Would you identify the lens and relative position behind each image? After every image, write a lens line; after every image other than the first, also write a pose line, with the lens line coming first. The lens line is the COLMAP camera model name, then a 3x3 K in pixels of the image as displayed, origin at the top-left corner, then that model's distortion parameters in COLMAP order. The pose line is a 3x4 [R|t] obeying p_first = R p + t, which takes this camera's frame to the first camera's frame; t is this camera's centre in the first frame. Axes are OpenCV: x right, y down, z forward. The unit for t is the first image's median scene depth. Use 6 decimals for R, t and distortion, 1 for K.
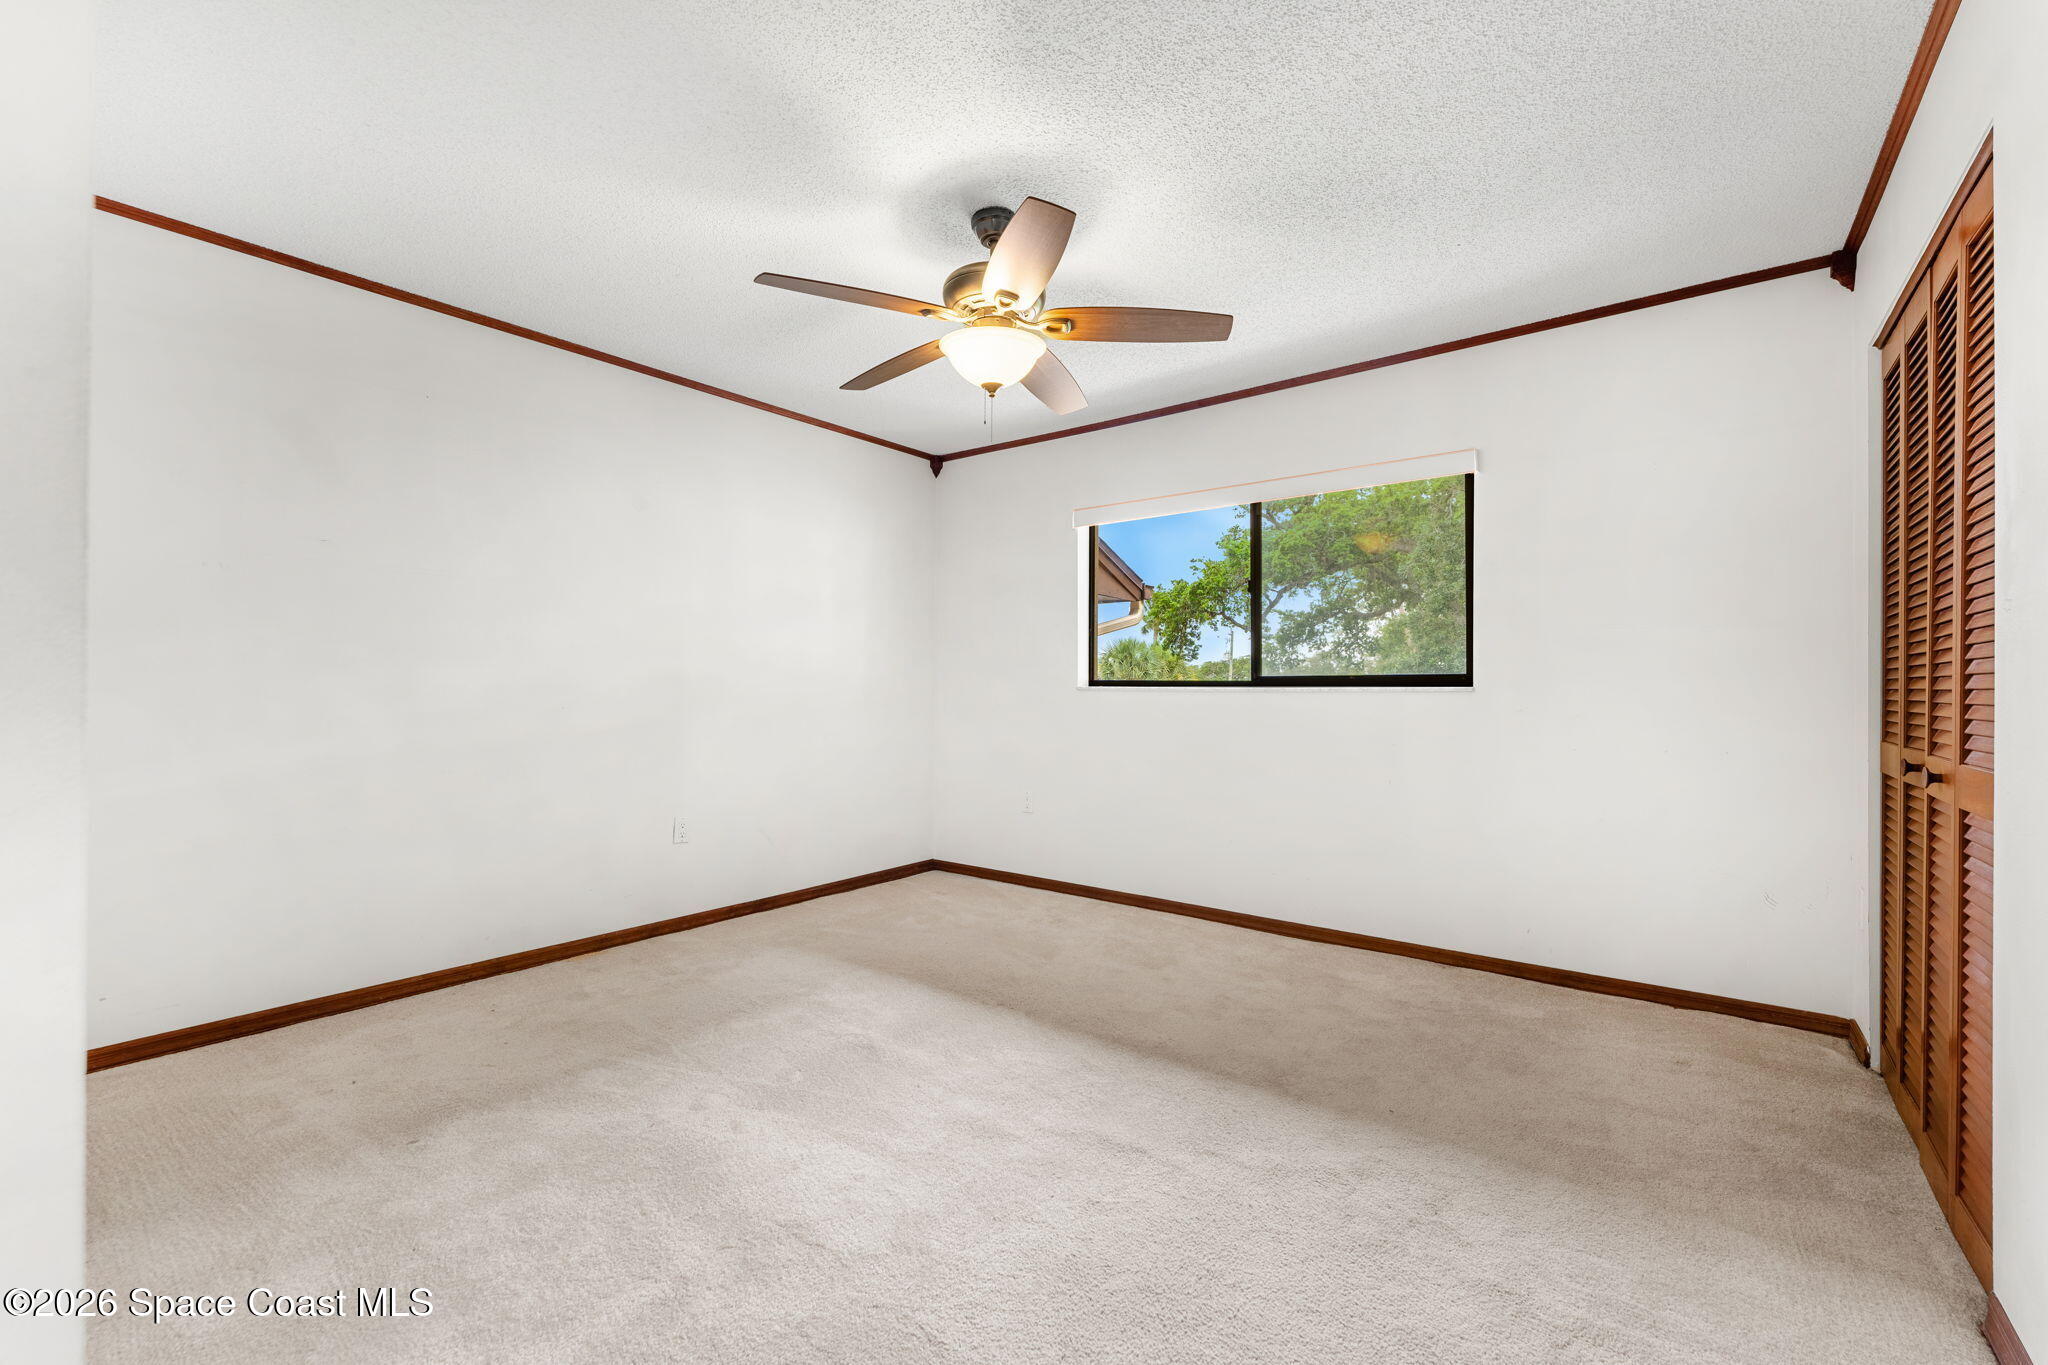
lens RADIAL K [[830.0, 0, 1036.0], [0, 830.0, 687.5], [0, 0, 1]] dist [0.000239, -0.000431]
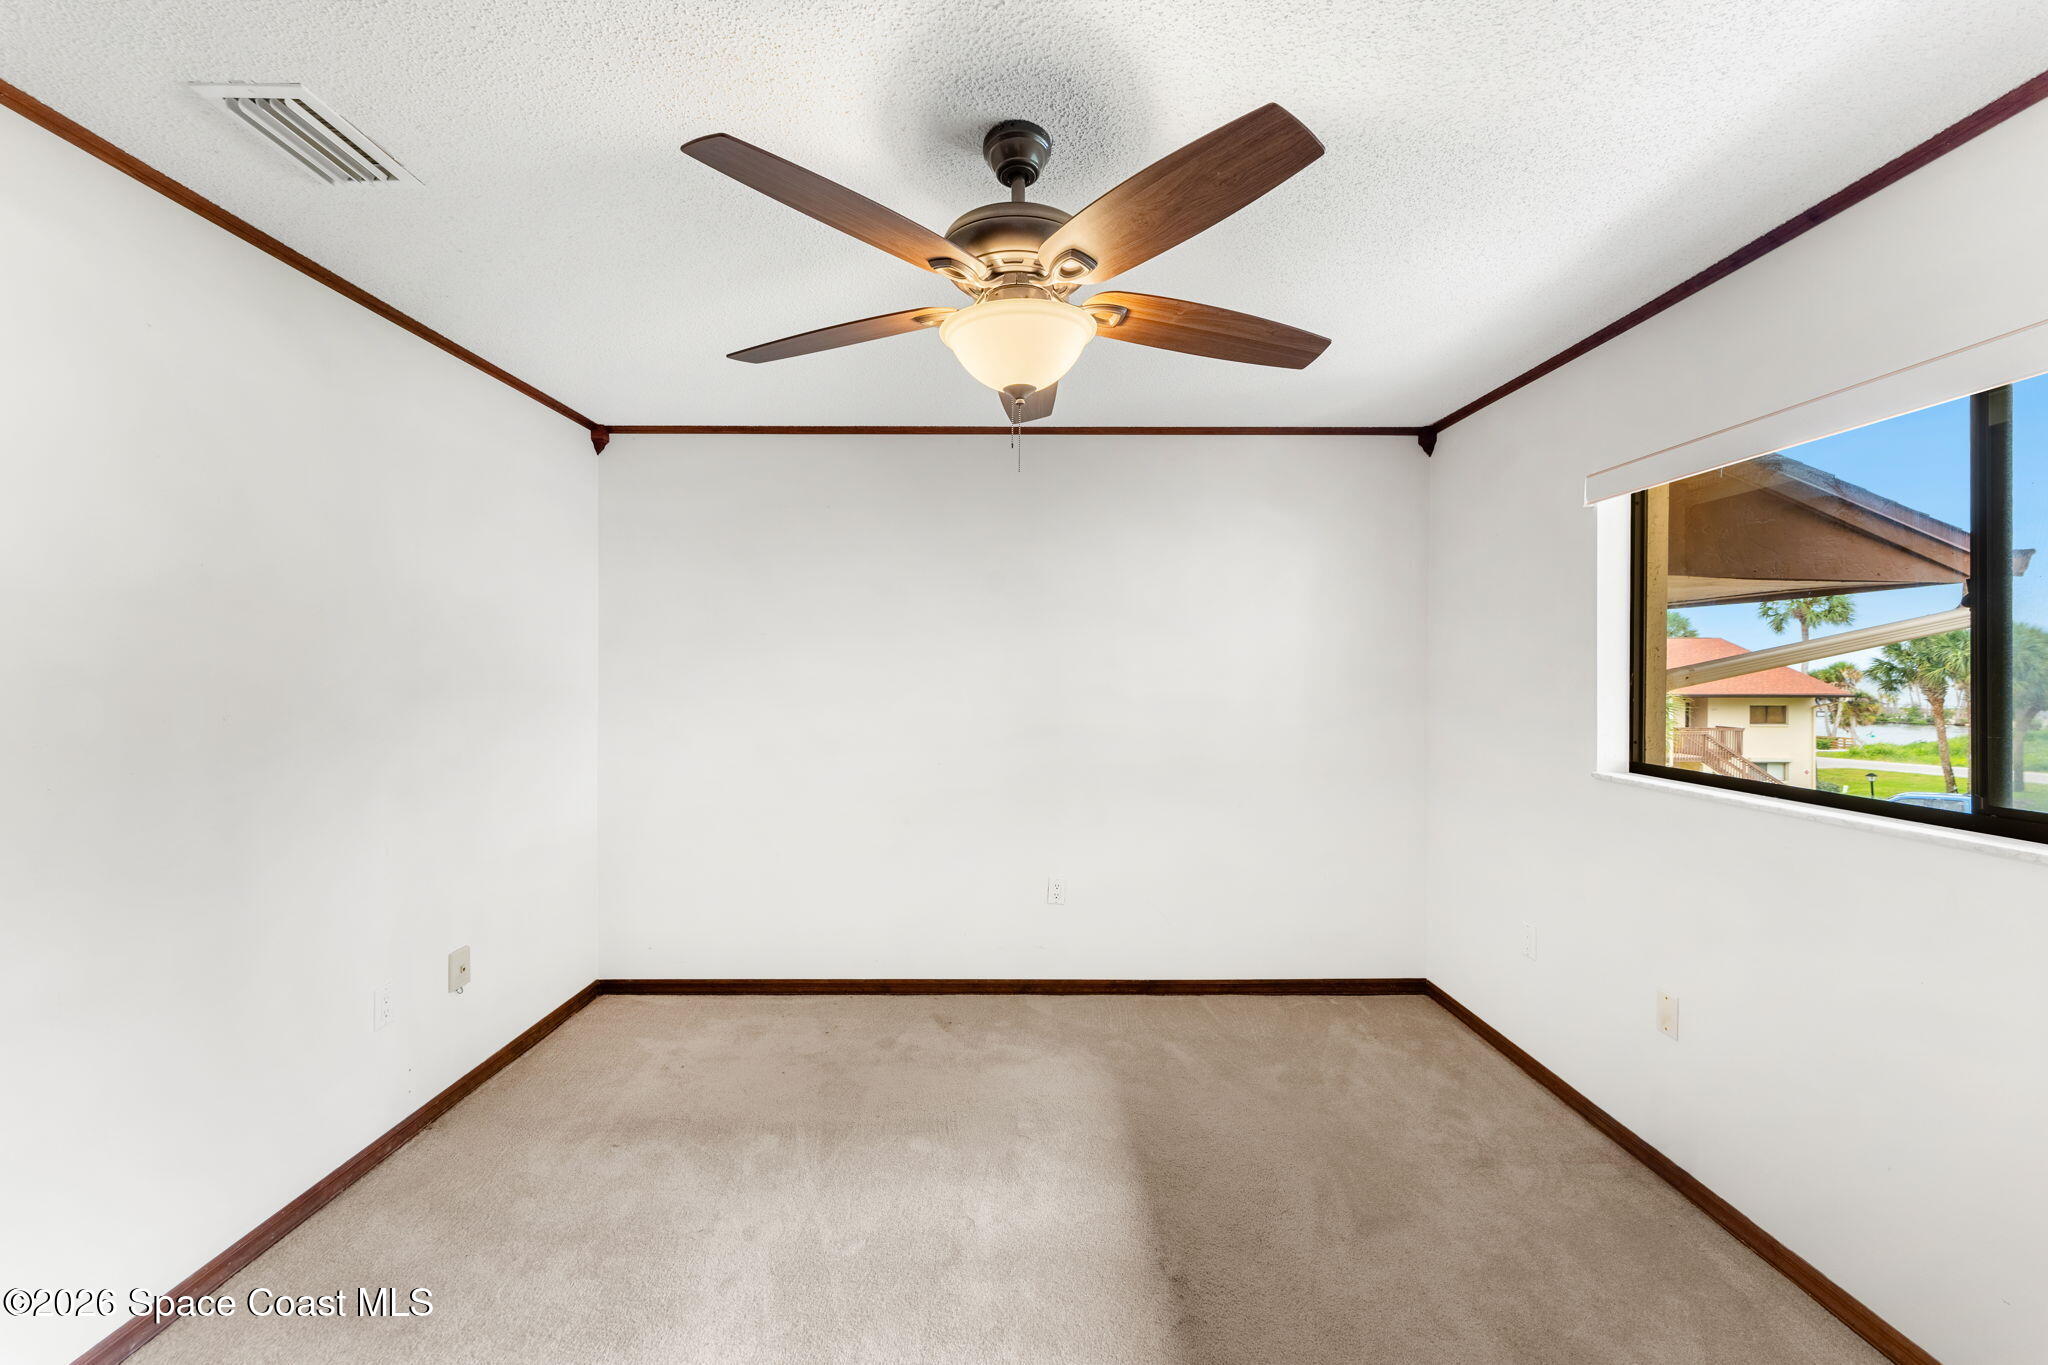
lens RADIAL K [[830.0, 0, 991.0], [0, 830.0, 679.6], [0, 0, 1]] dist [0.000239, -0.000431]
pose [[0.626346, 0.004485, -0.779533, 0.508492], [-0.007979, 0.999968, -0.000658, -0.133295], [0.779505, 0.006632, 0.626361, 0.611643]]
